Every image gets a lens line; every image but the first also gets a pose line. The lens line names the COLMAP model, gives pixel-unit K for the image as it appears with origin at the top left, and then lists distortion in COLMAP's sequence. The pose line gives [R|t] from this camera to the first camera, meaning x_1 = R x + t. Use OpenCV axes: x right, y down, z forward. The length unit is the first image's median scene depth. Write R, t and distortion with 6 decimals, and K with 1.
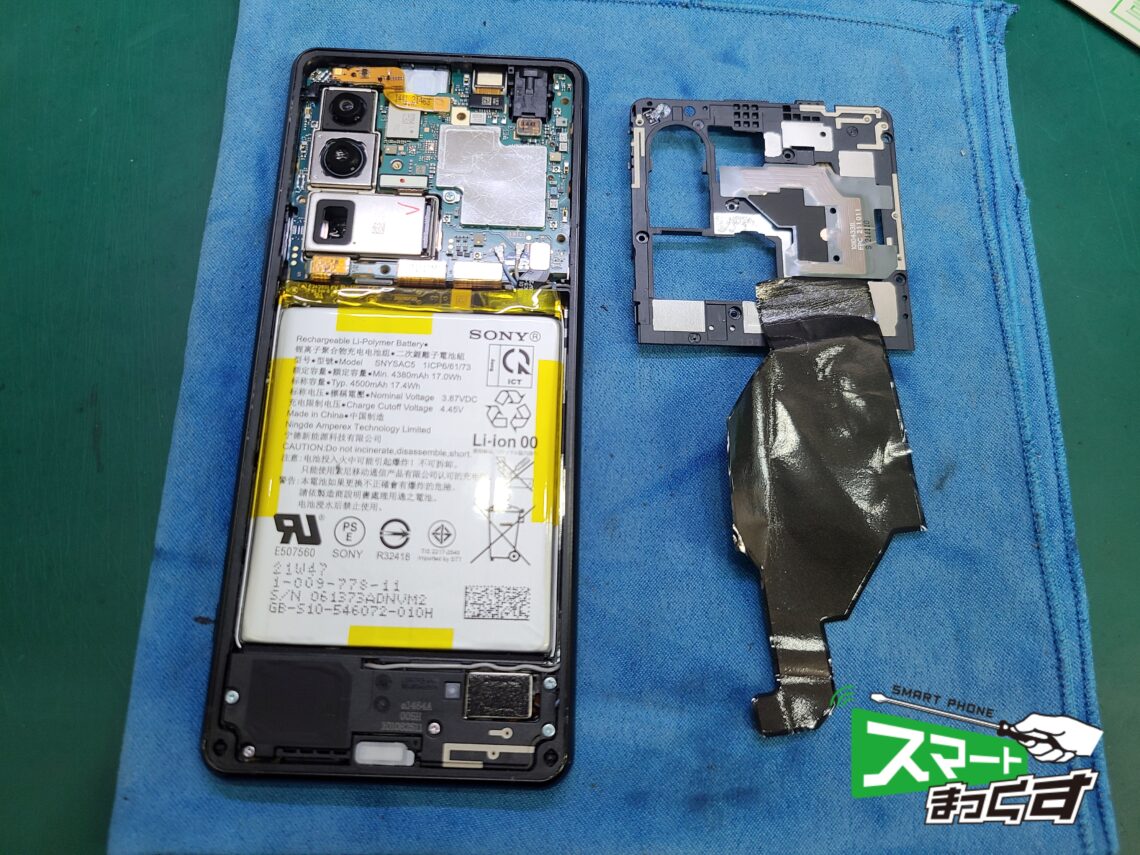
lens RADIAL K [[885.7, 0, 563.4], [0, 885.7, 409.2], [0, 0, 1]] dist [-0.024482, 0.007714]
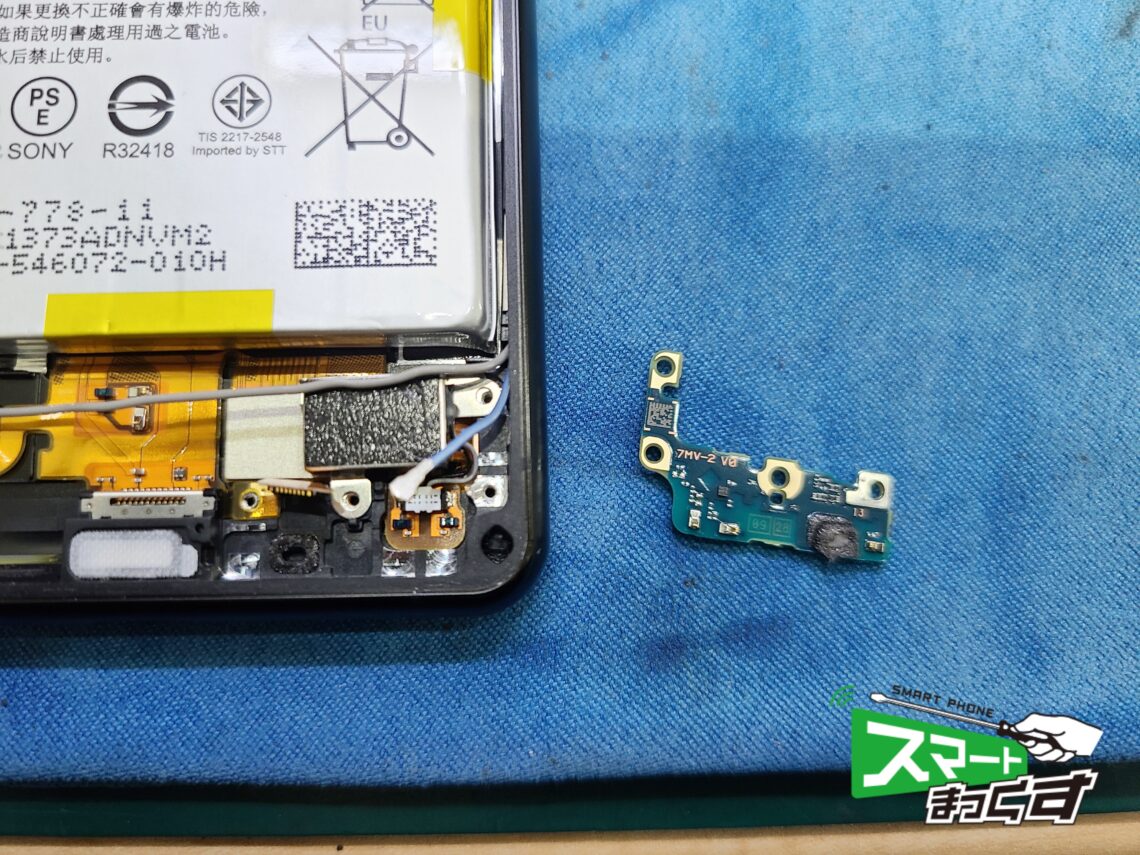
lens RADIAL K [[888.4, 0, 570.0], [0, 888.4, 427.5], [0, 0, 1]] dist [-0.058729, 0.010894]
pose [[0.998386, -0.052293, 0.022163, 0.015813], [0.048305, 0.987058, 0.152914, 0.250064], [-0.029873, -0.151597, 0.987991, 0.518697]]
